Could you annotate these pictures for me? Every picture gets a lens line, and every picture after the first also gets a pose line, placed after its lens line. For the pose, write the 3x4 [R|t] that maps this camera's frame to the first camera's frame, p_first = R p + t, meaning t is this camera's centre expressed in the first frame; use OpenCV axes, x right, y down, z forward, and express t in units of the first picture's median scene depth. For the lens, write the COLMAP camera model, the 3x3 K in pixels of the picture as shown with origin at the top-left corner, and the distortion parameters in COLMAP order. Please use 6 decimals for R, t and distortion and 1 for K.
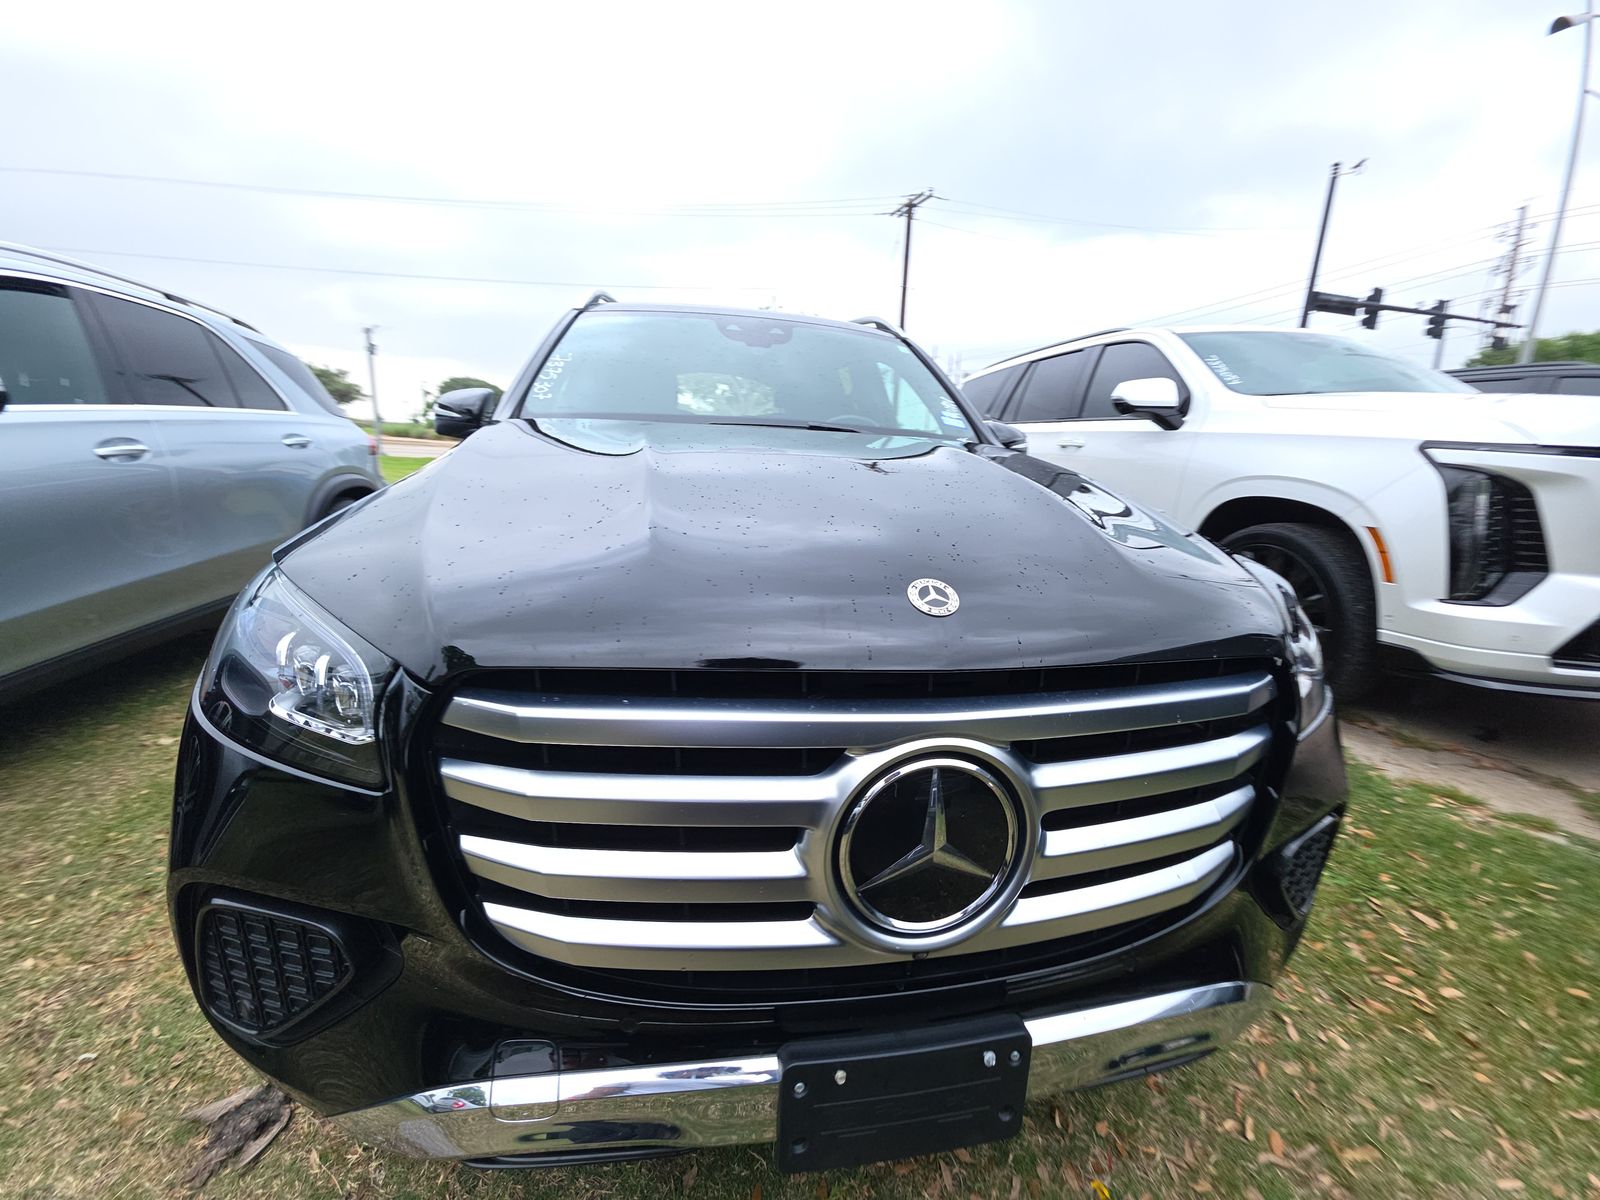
lens RADIAL K [[636.9, 0, 797.6], [0, 636.9, 602.8], [0, 0, 1]] dist [-0.003360, -0.002687]
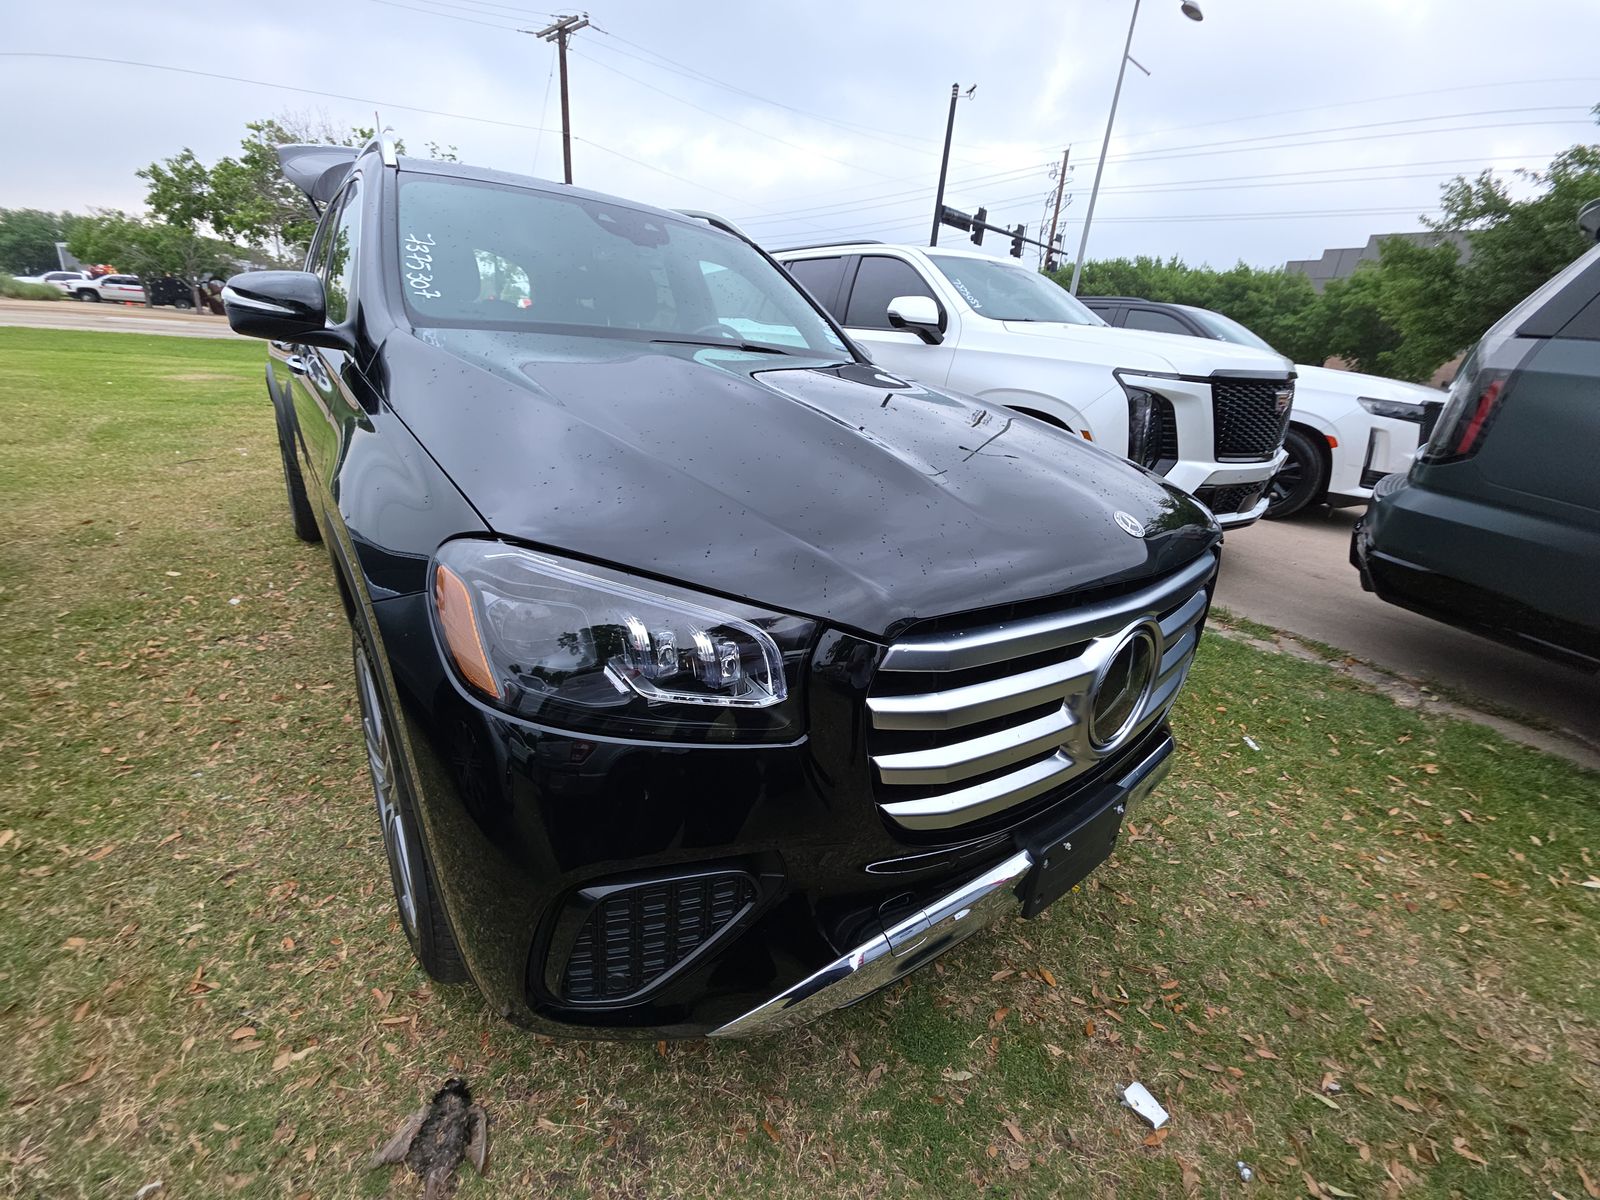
lens RADIAL K [[636.9, 0, 811.1], [0, 636.9, 607.0], [0, 0, 1]] dist [-0.003360, -0.002687]
pose [[0.879455, -0.146775, 0.452788, -0.221174], [0.067401, 0.980085, 0.186790, -0.028503], [-0.471187, -0.133755, 0.871833, 0.007615]]
